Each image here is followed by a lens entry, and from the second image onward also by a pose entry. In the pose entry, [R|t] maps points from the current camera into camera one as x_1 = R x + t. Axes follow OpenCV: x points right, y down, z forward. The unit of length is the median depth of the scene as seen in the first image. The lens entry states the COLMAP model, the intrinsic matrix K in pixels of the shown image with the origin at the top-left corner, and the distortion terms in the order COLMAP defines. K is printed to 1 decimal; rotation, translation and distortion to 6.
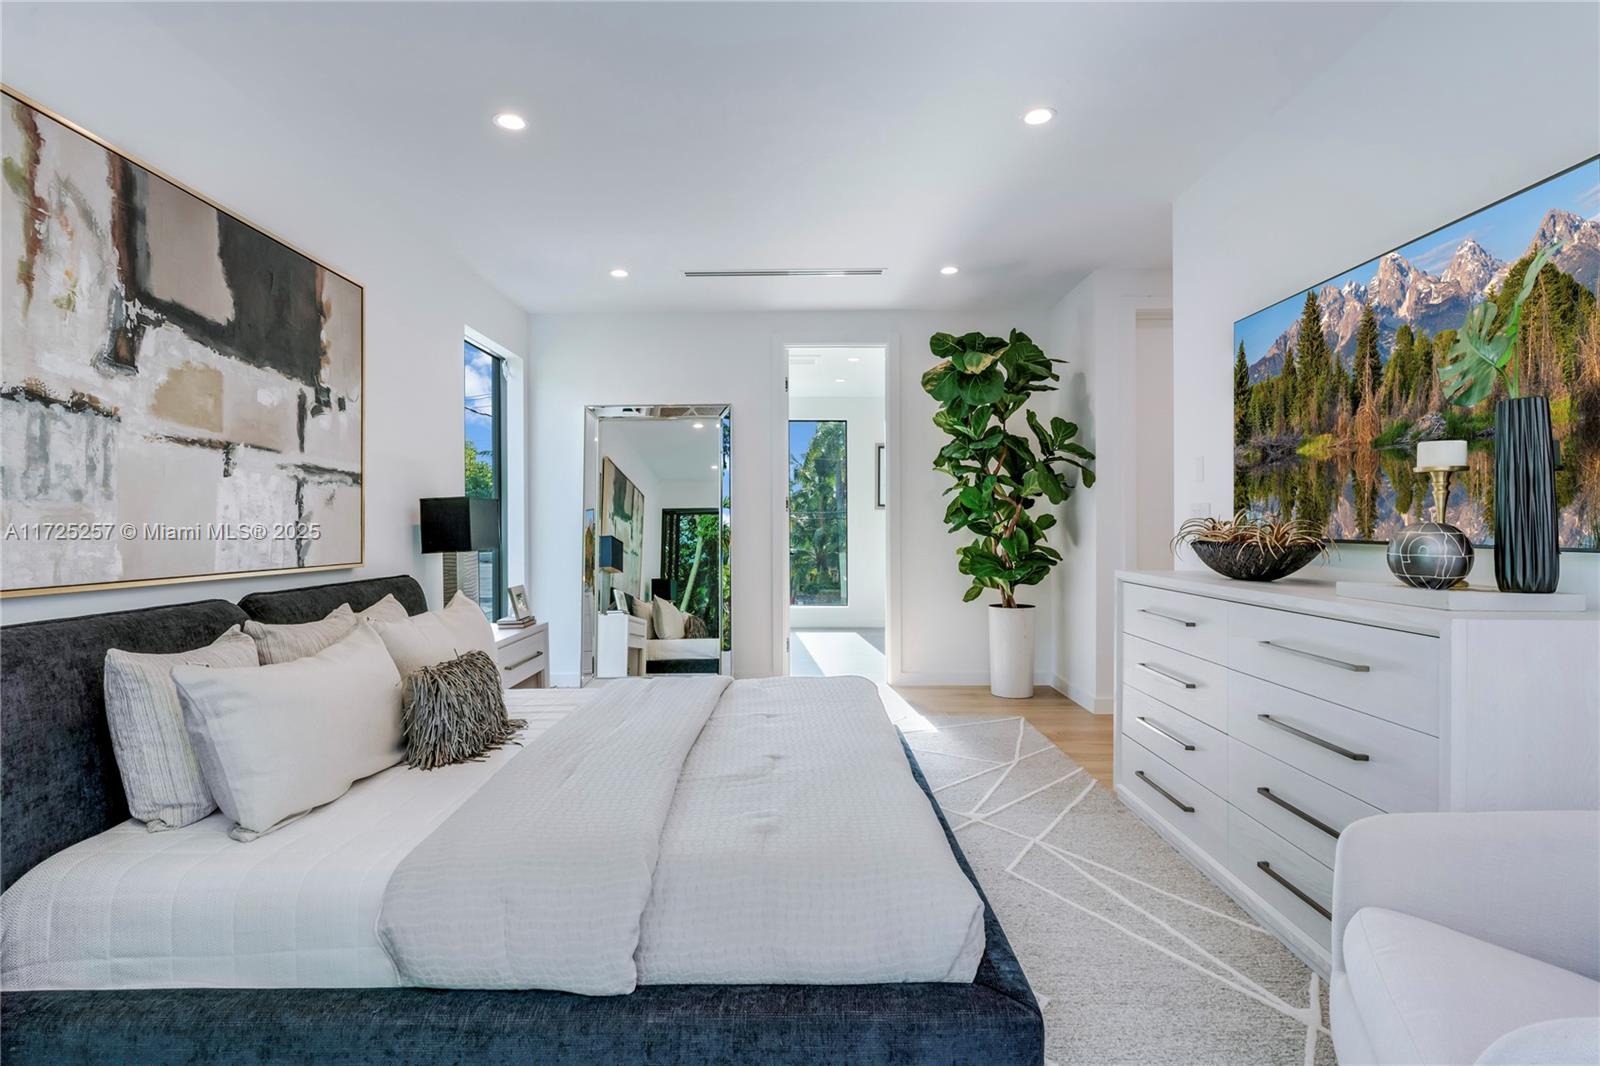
lens RADIAL K [[812.6, 0, 800.0], [0, 812.6, 533.0], [0, 0, 1]] dist [0.000691, 0.000303]
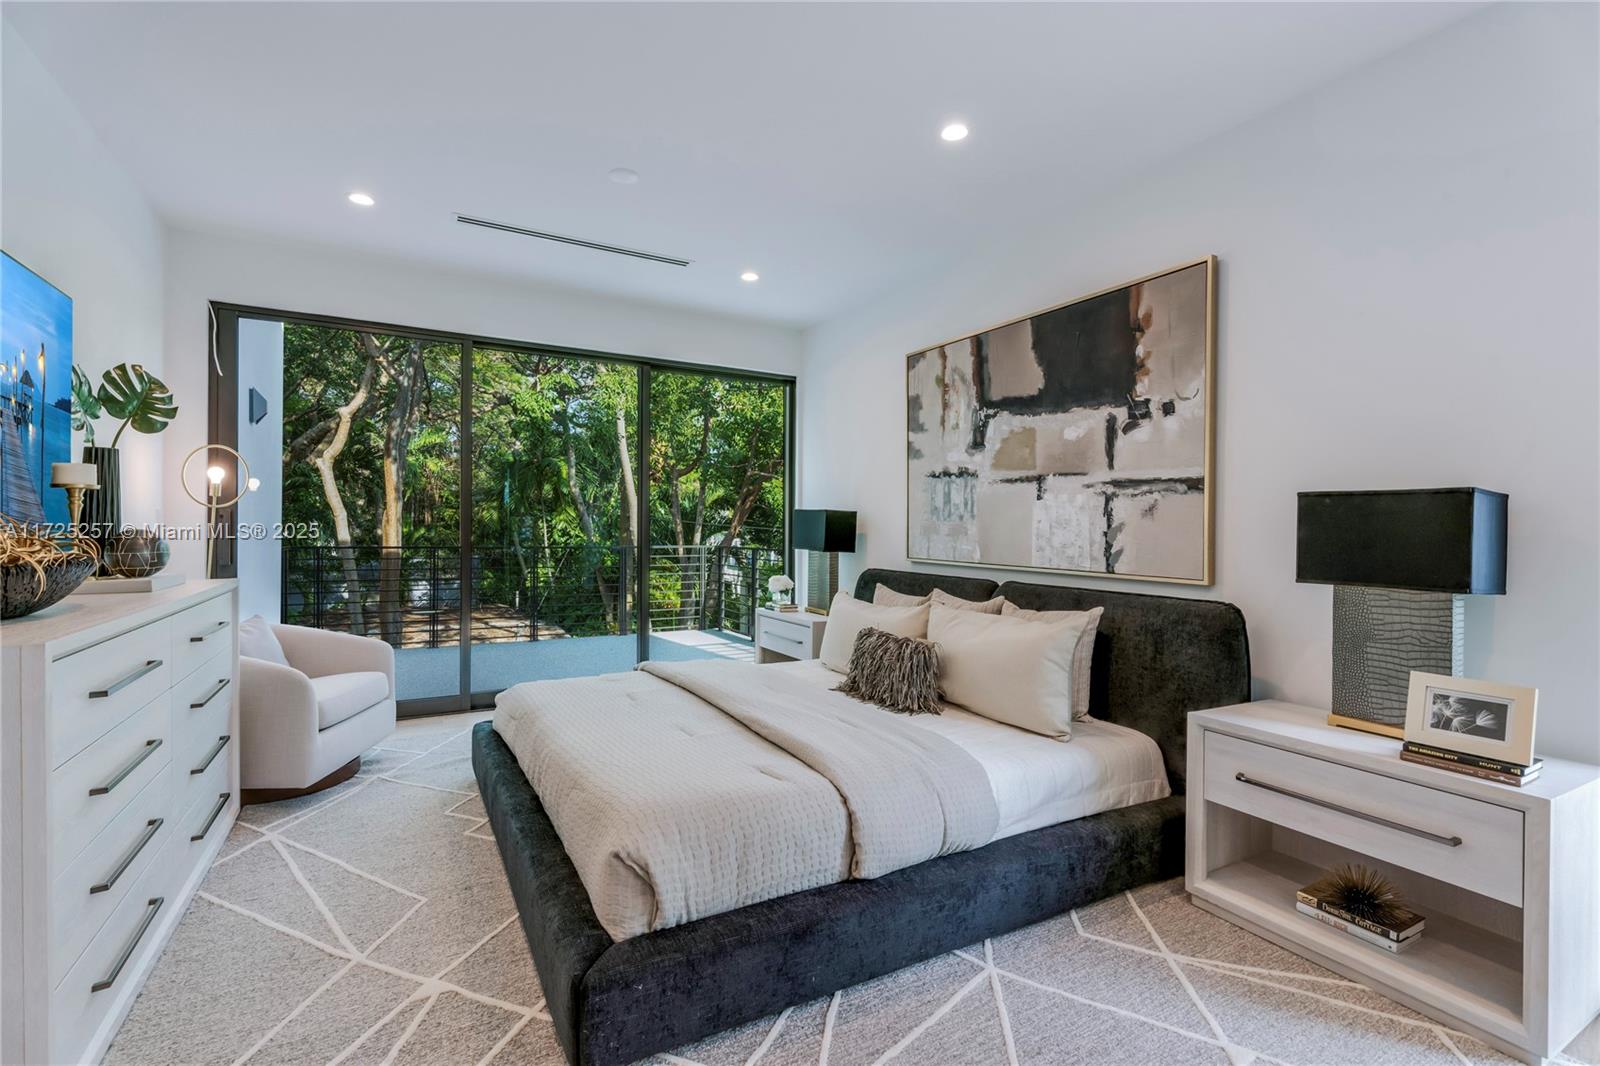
lens RADIAL K [[705.4, 0, 800.0], [0, 705.4, 533.0], [0, 0, 1]] dist [0.001341, 0.000078]
pose [[-0.871501, 0.007587, -0.490334, 0.258344], [-0.004470, 0.999716, 0.023415, -0.037400], [0.490373, 0.022598, -0.871220, 1.824971]]
